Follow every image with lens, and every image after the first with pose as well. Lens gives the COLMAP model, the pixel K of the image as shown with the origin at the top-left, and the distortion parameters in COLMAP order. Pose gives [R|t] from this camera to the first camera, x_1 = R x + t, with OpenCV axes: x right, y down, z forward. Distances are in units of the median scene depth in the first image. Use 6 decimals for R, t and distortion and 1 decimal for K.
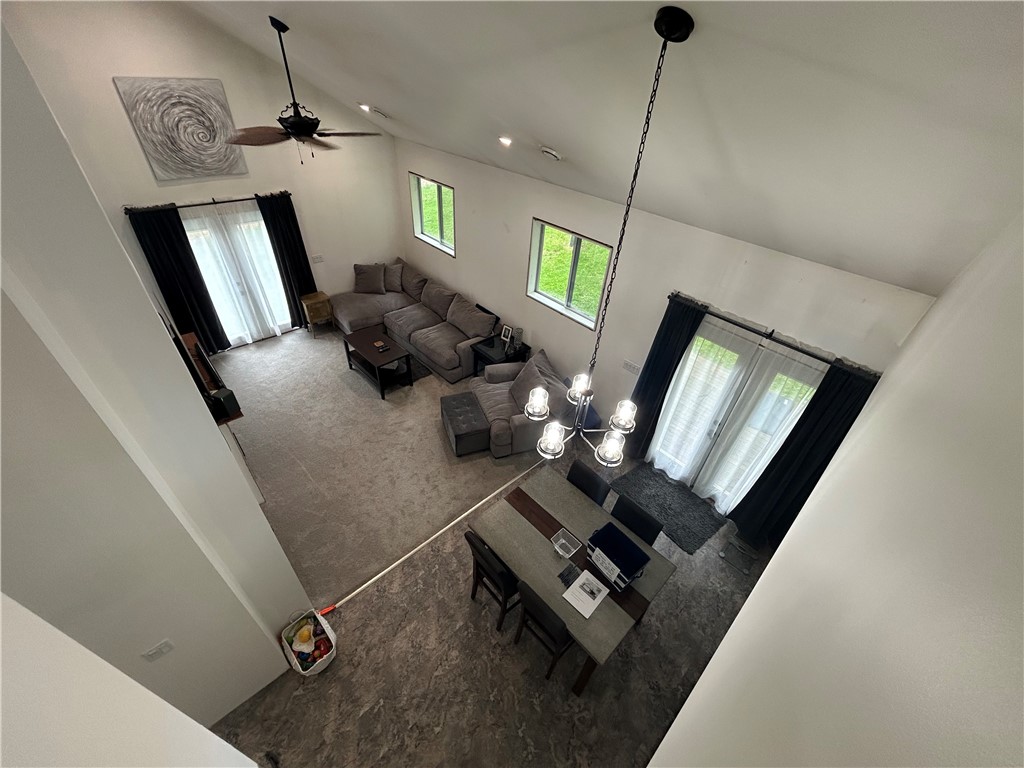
lens RADIAL K [[406.9, 0, 511.1], [0, 406.9, 385.9], [0, 0, 1]] dist [0.000066, 0.000043]
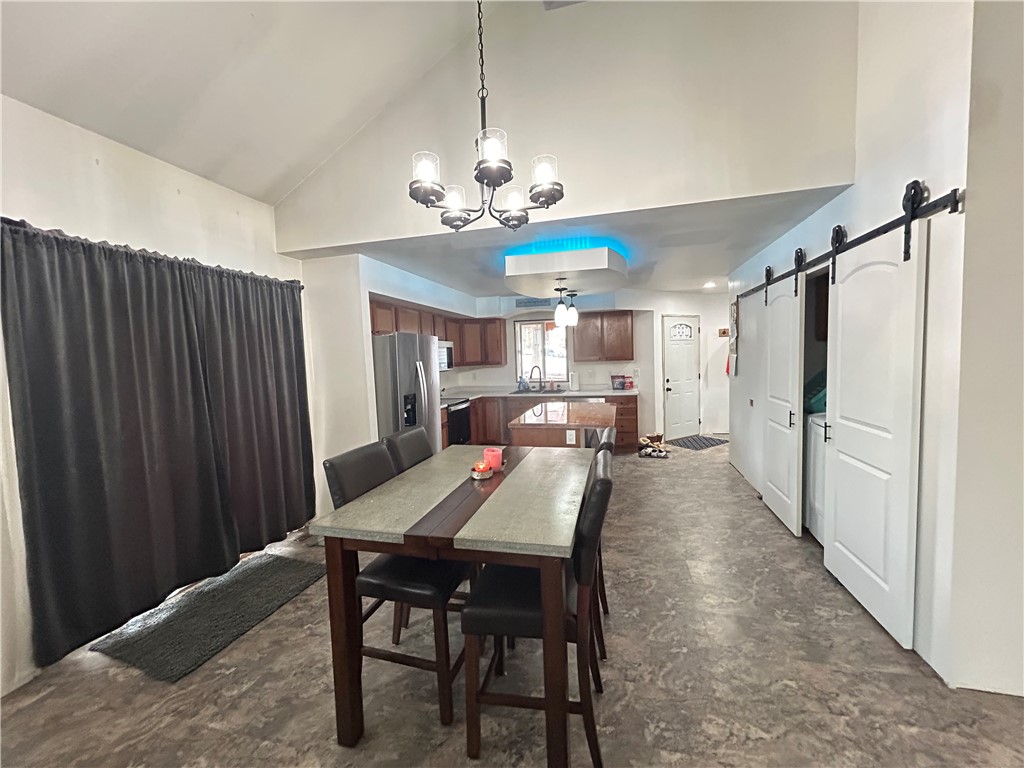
lens RADIAL K [[406.9, 0, 510.8], [0, 406.9, 382.5], [0, 0, 1]] dist [0.000066, 0.000043]
pose [[-0.534095, -0.095661, 0.839995, -0.388996], [0.522432, 0.743821, 0.416887, 0.037714], [-0.664686, 0.661498, -0.347294, 1.091475]]
